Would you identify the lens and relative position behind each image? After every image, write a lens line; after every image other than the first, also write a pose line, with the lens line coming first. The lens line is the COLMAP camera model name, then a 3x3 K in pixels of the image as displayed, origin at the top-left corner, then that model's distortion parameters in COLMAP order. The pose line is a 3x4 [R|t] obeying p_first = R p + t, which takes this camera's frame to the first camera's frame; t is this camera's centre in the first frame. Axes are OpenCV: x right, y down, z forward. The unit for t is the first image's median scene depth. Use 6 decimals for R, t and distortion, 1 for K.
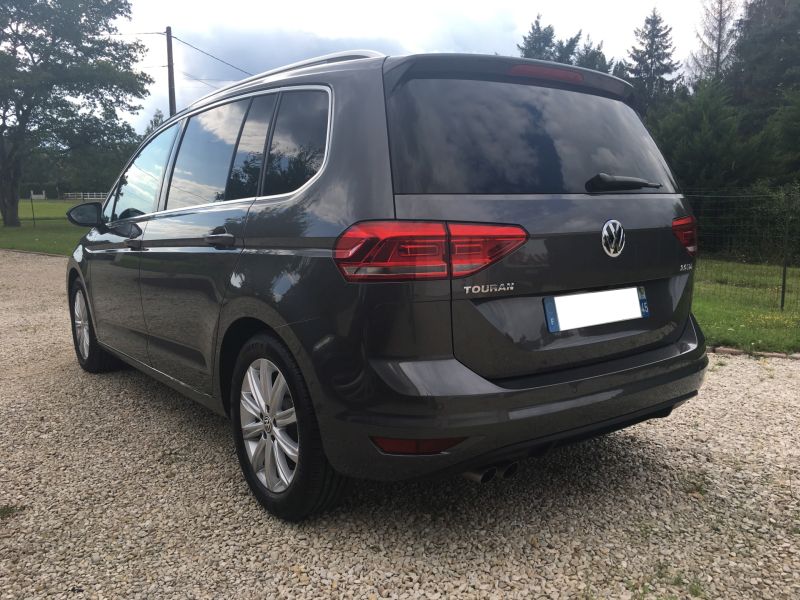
lens RADIAL K [[682.8, 0, 399.2], [0, 682.8, 303.0], [0, 0, 1]] dist [0.039711, -0.076234]
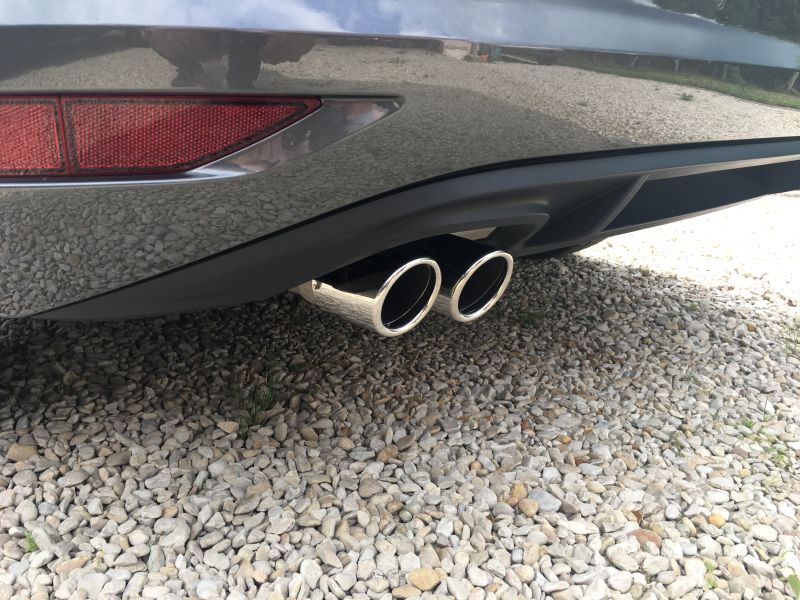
lens RADIAL K [[682.8, 0, 400.8], [0, 682.8, 299.6], [0, 0, 1]] dist [0.039711, -0.076234]
pose [[0.988537, 0.003796, 0.150930, 0.076306], [-0.027868, 0.987094, 0.157699, 0.177739], [-0.148384, -0.160097, 0.975885, 0.619358]]
